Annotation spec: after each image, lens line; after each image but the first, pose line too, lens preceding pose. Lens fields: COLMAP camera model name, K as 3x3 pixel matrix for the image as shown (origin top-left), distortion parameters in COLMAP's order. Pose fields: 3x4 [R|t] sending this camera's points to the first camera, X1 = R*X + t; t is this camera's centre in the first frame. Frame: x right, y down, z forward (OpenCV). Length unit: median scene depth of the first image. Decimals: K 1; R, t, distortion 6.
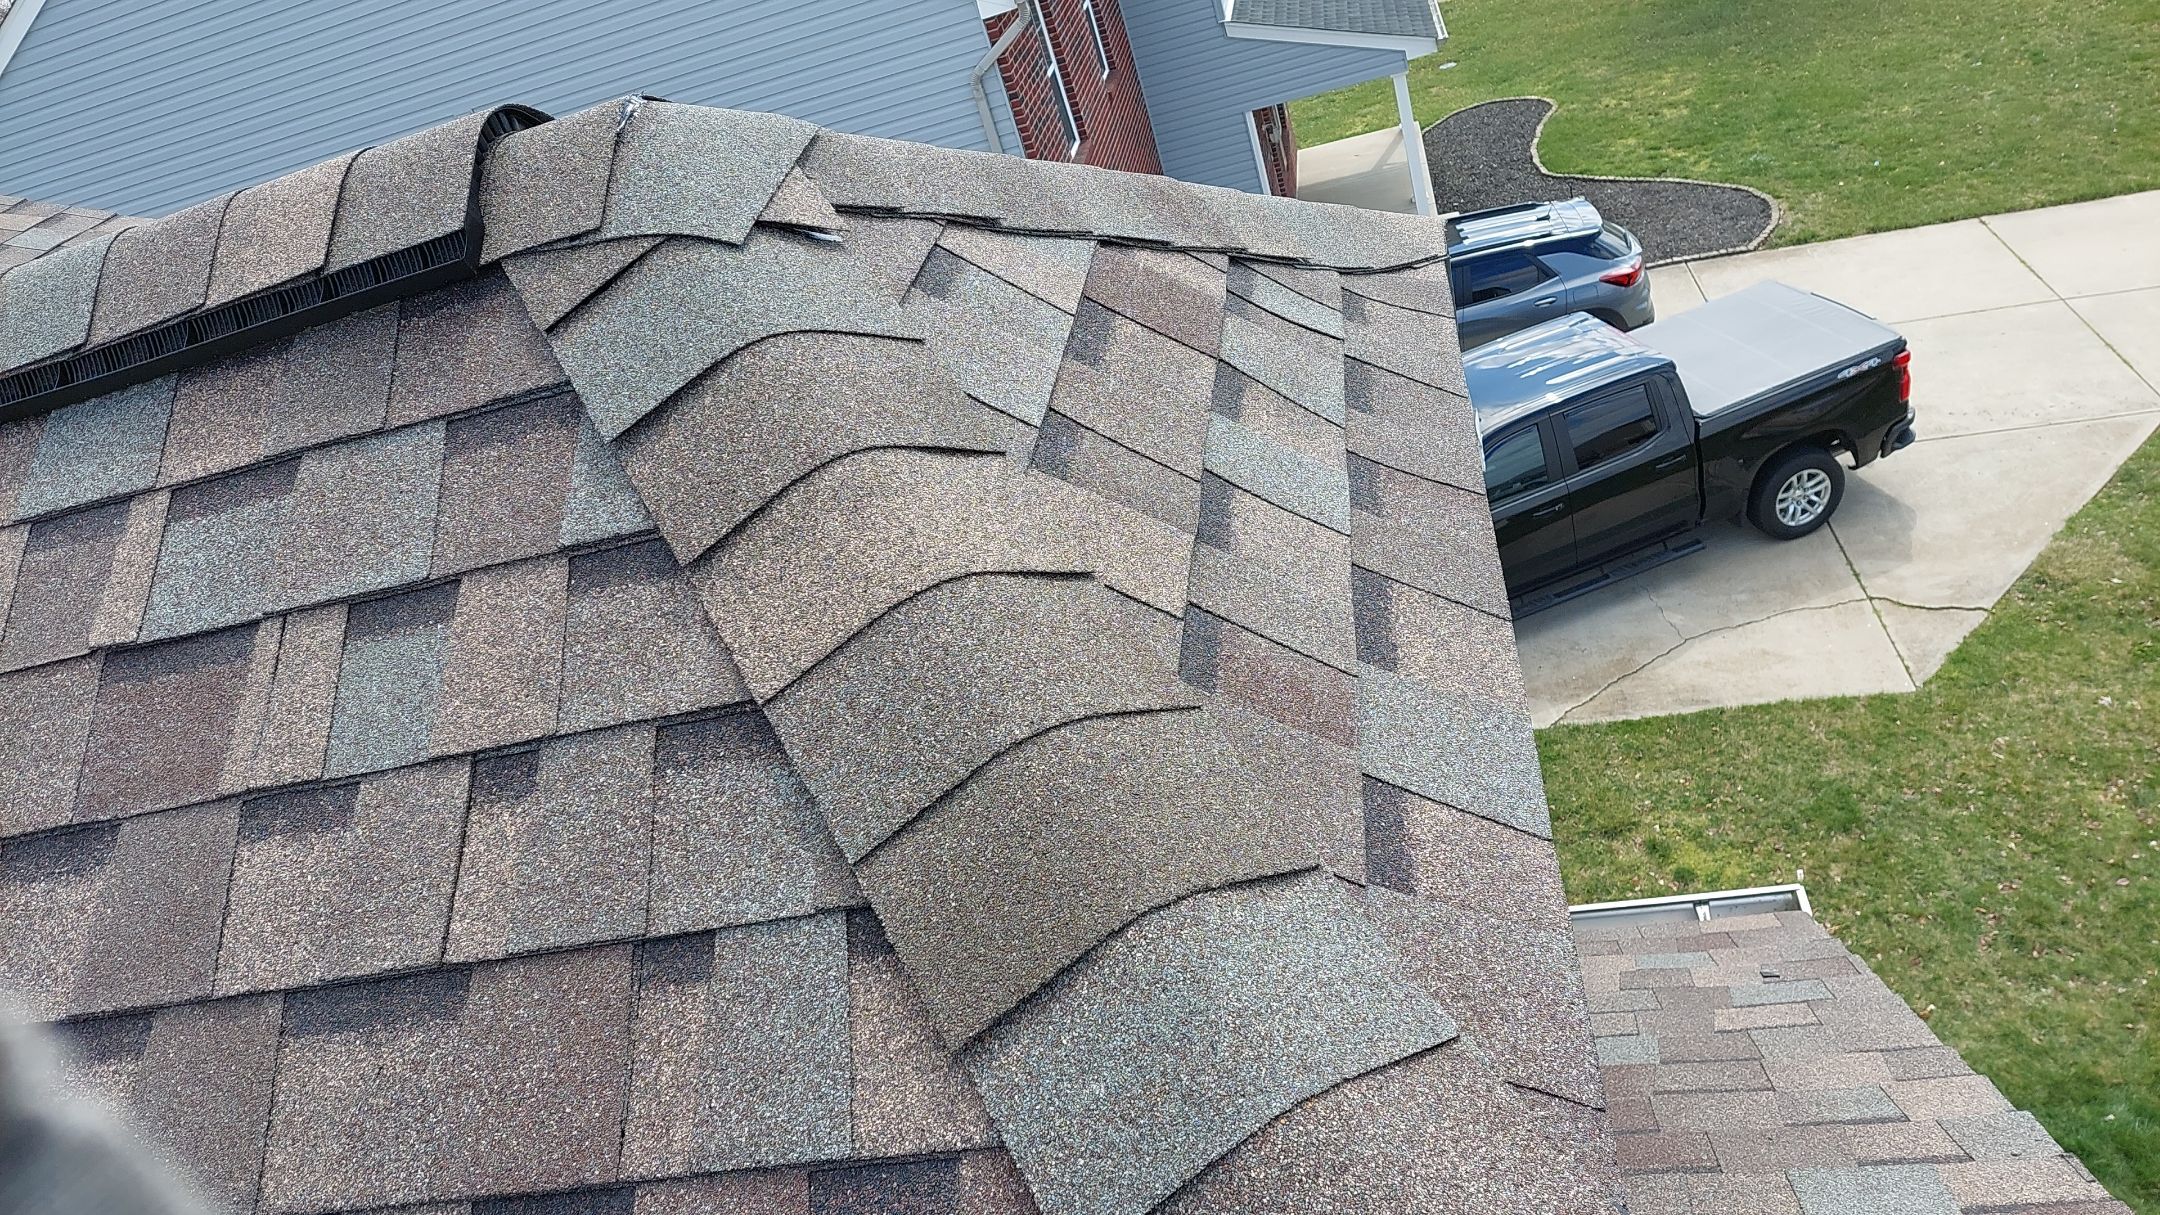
lens RADIAL K [[1525.3, 0, 1072.7], [0, 1525.3, 605.9], [0, 0, 1]] dist [0.064316, -0.067414]
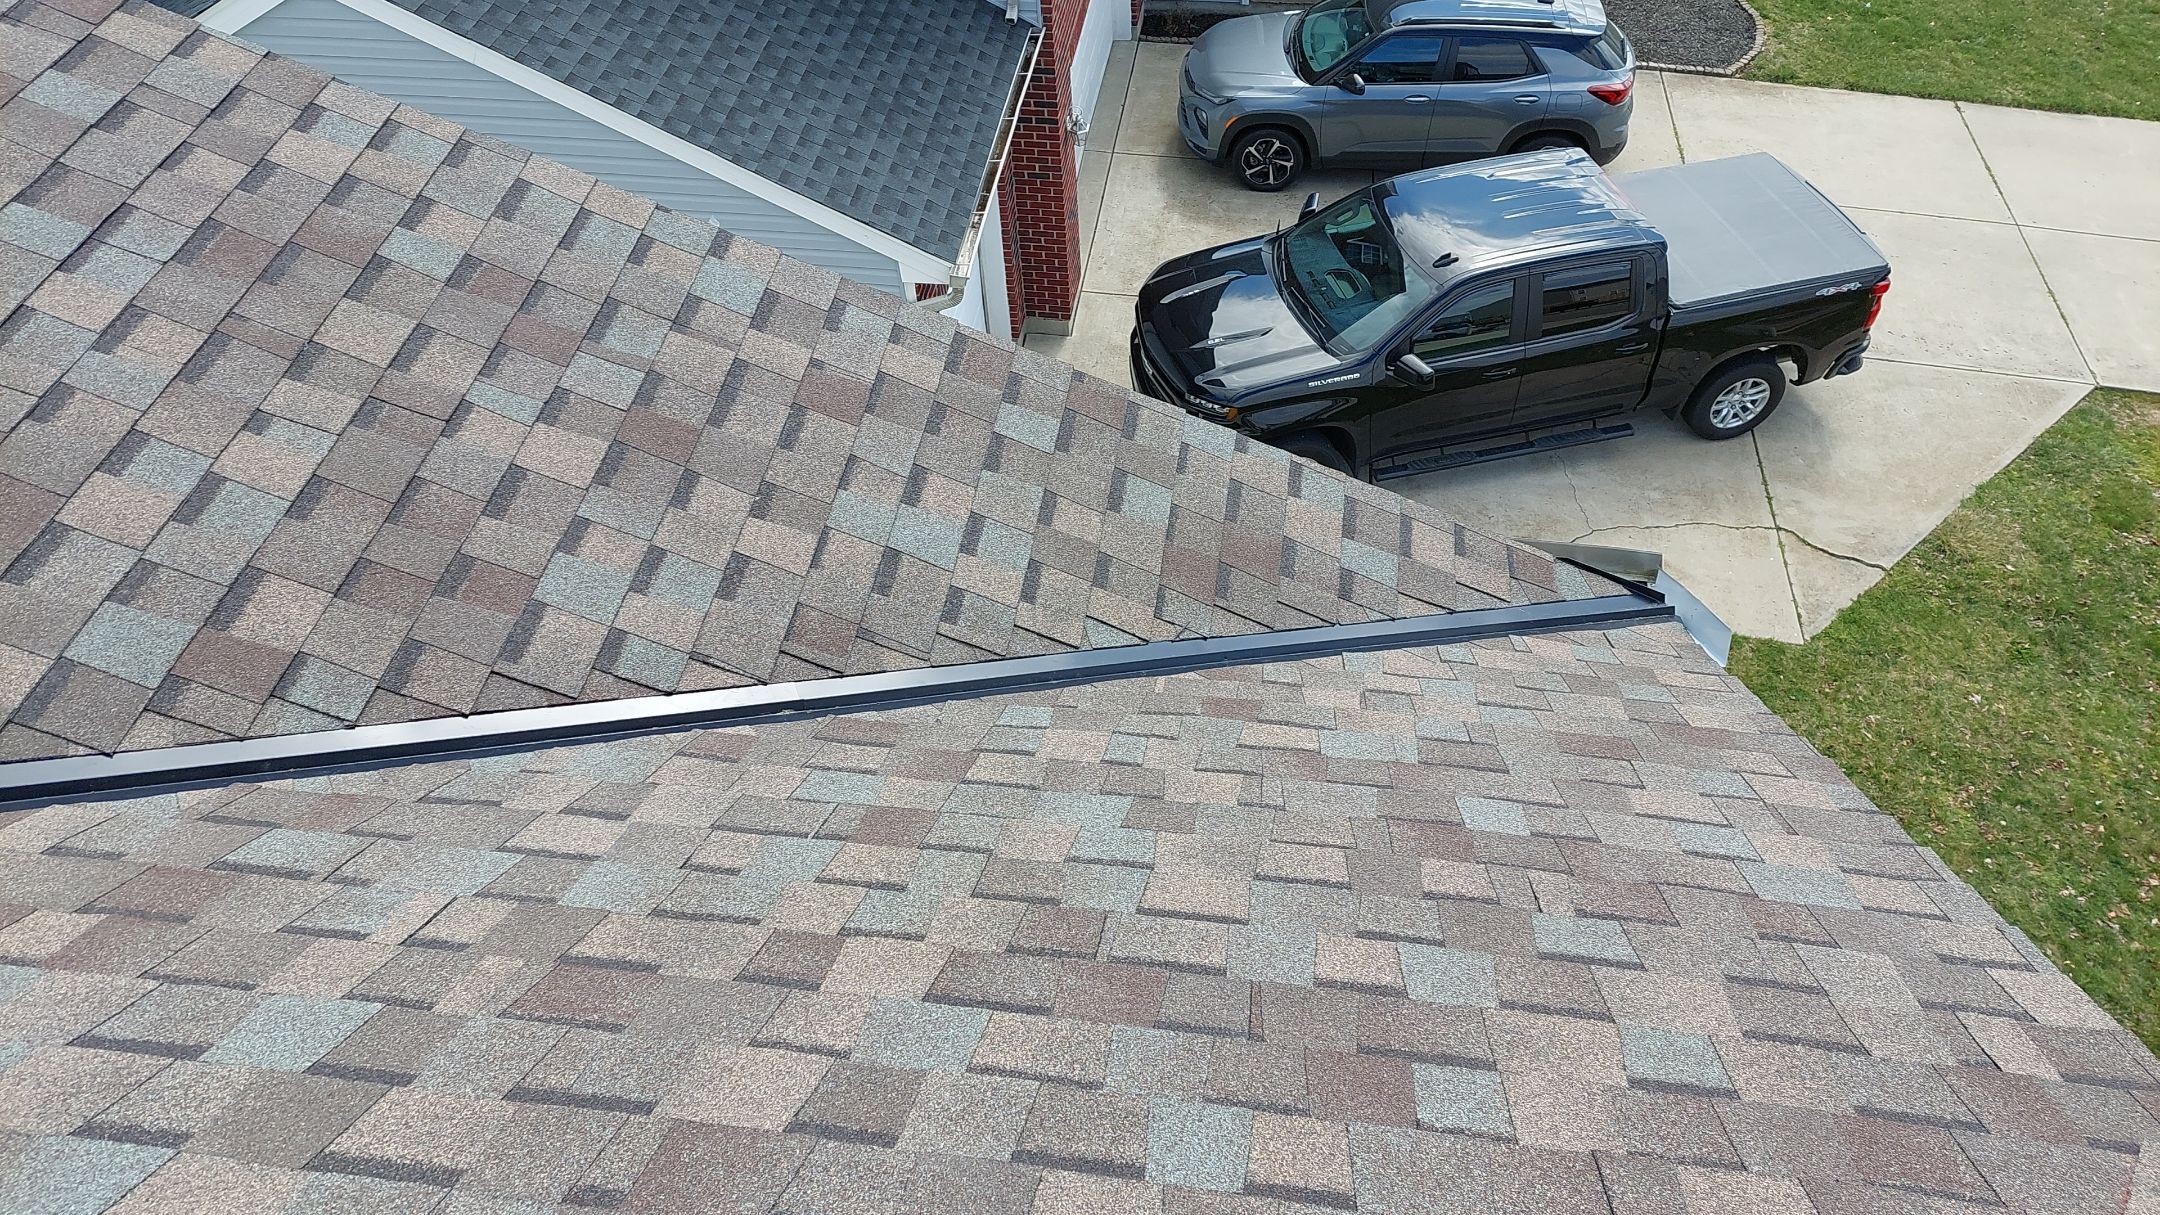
lens RADIAL K [[1525.3, 0, 1072.7], [0, 1525.3, 605.9], [0, 0, 1]] dist [0.064316, -0.067414]
pose [[0.971686, 0.180357, 0.152636, -0.065674], [-0.211883, 0.951011, 0.225128, -0.079930], [-0.104555, -0.251095, 0.962299, 0.071106]]
